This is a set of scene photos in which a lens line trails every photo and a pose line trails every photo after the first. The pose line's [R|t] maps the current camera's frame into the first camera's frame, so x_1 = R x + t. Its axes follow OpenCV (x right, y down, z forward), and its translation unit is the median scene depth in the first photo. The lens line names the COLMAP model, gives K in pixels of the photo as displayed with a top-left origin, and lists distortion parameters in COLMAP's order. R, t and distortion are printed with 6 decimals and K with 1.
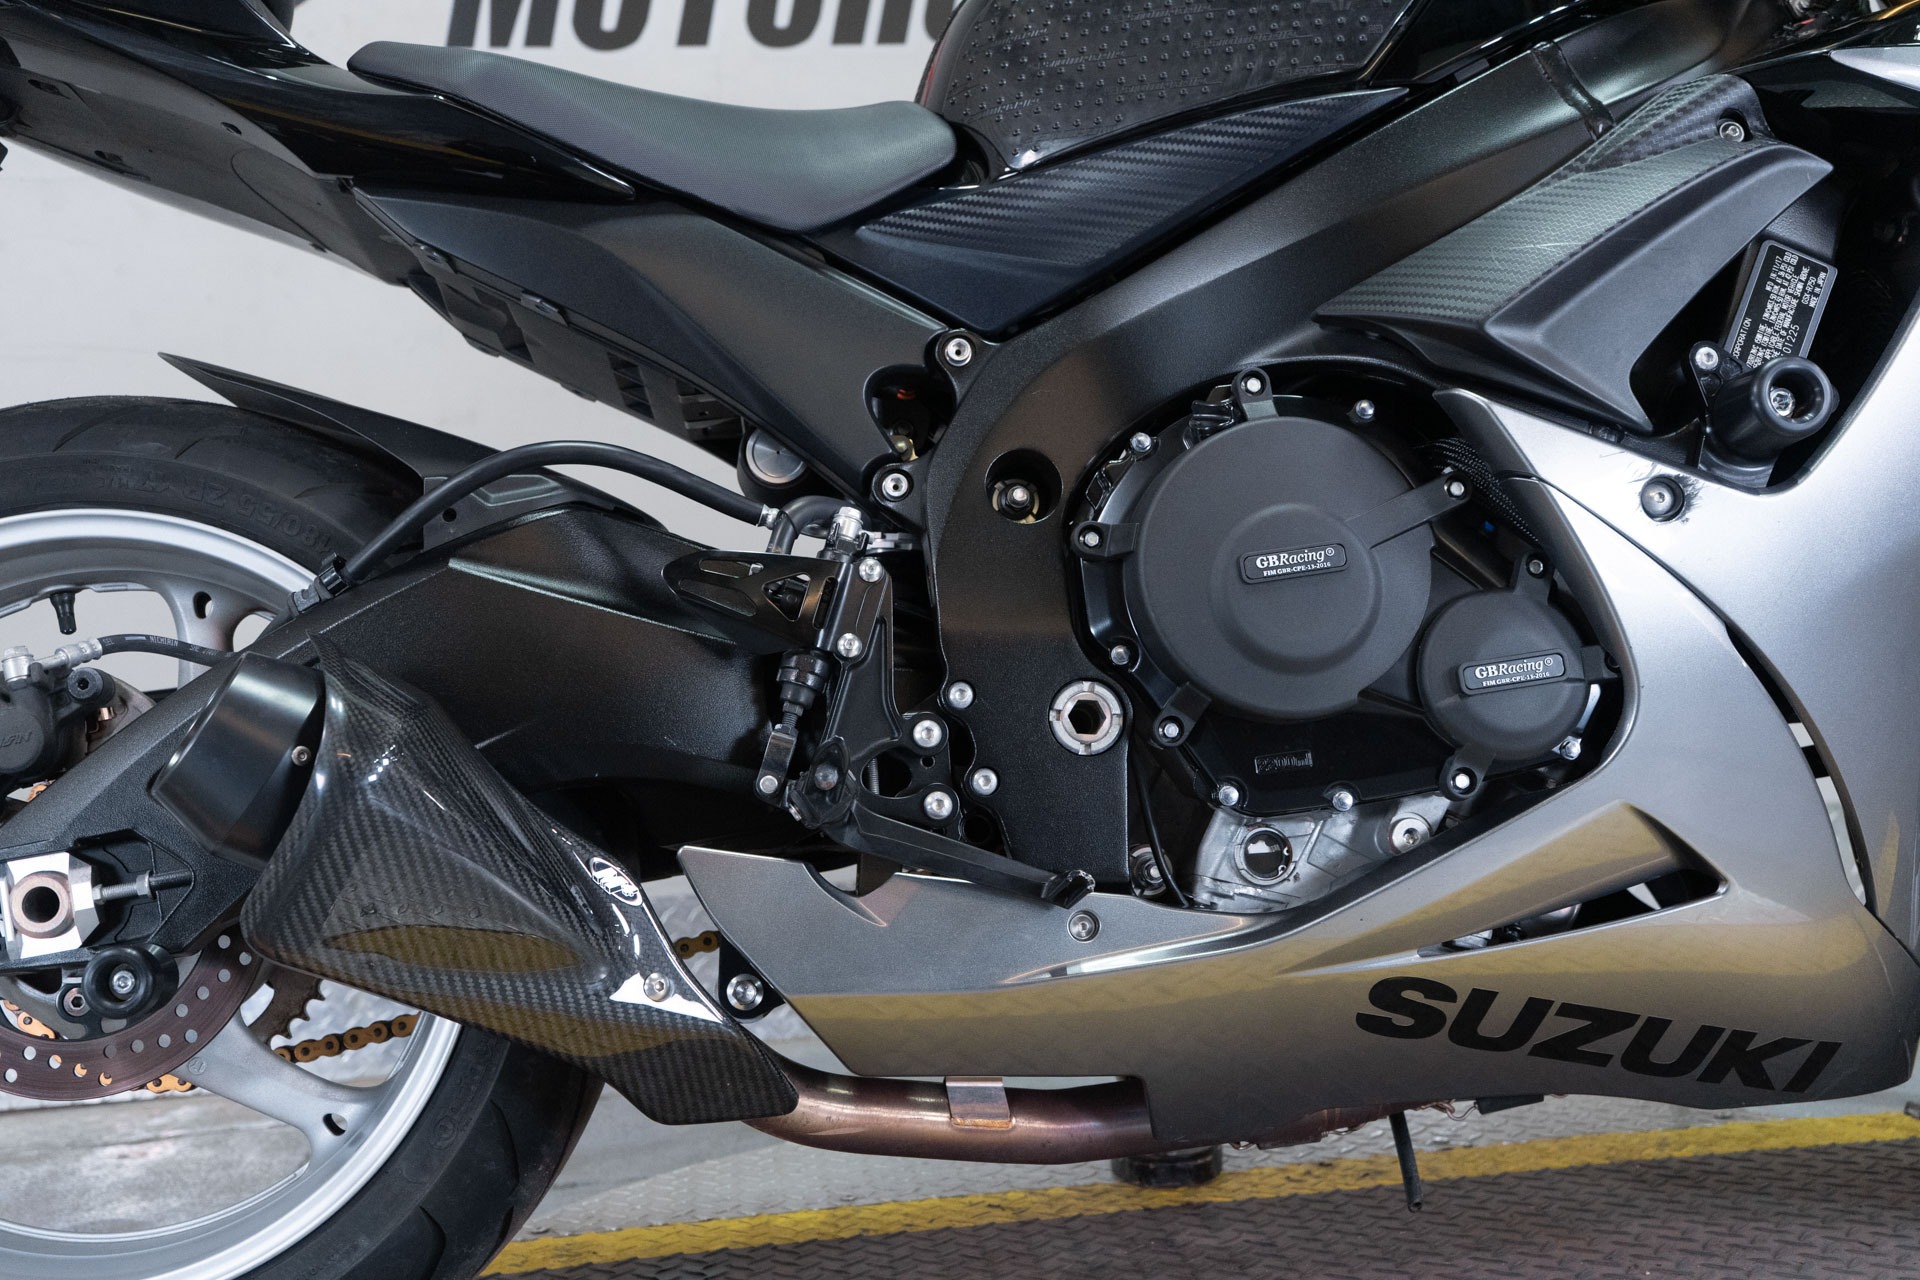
lens RADIAL K [[2101.4, 0, 961.1], [0, 2101.4, 648.9], [0, 0, 1]] dist [0.002289, 0.000000]
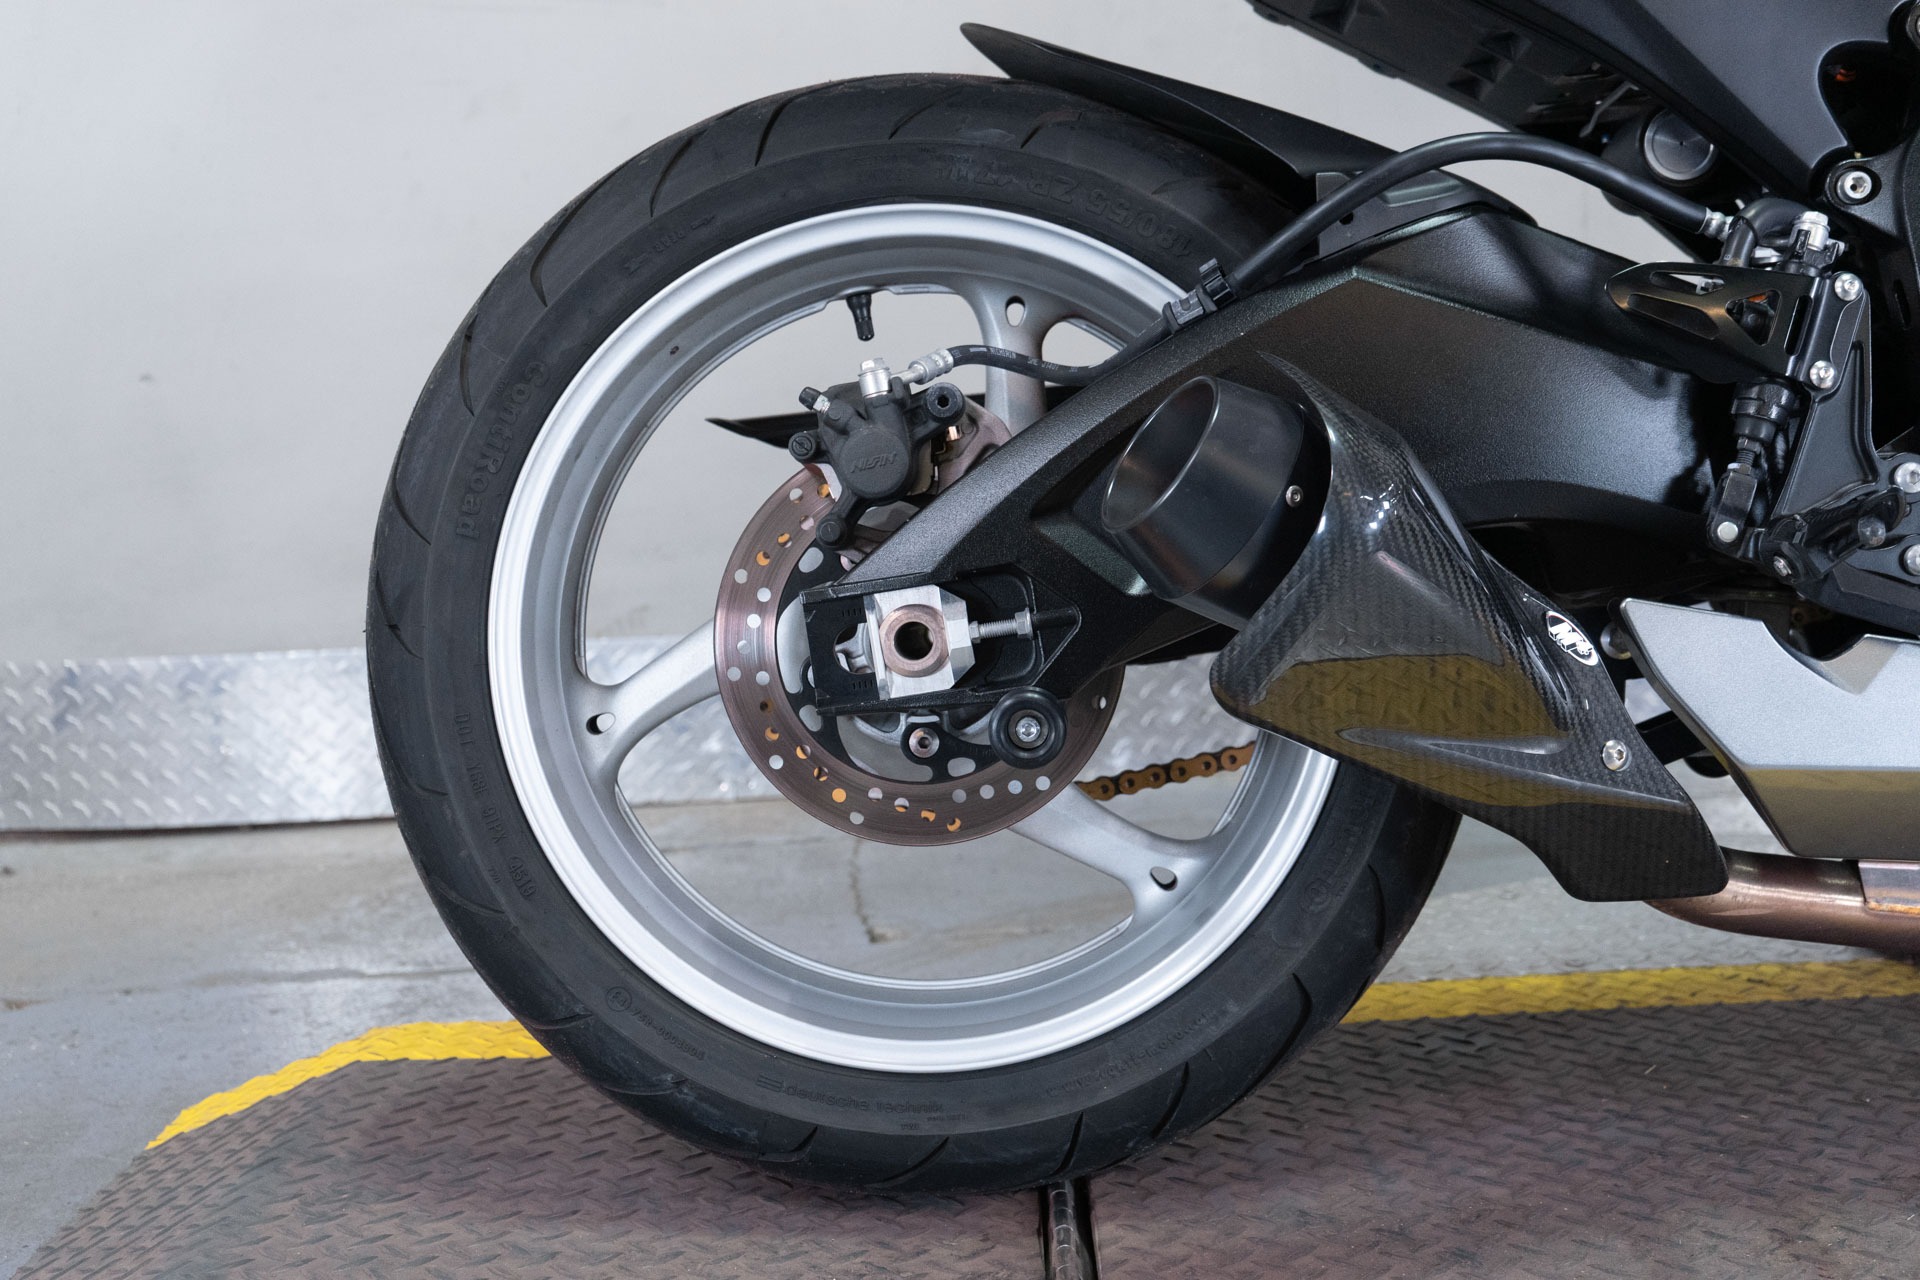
lens RADIAL K [[2276.5, 0, 950.6], [0, 2276.5, 648.2], [0, 0, 1]] dist [0.006737, 0.000000]
pose [[0.993709, 0.031416, -0.107497, -0.300753], [-0.015635, 0.989364, 0.144619, -0.019827], [0.110897, -0.142028, 0.983631, 0.013580]]
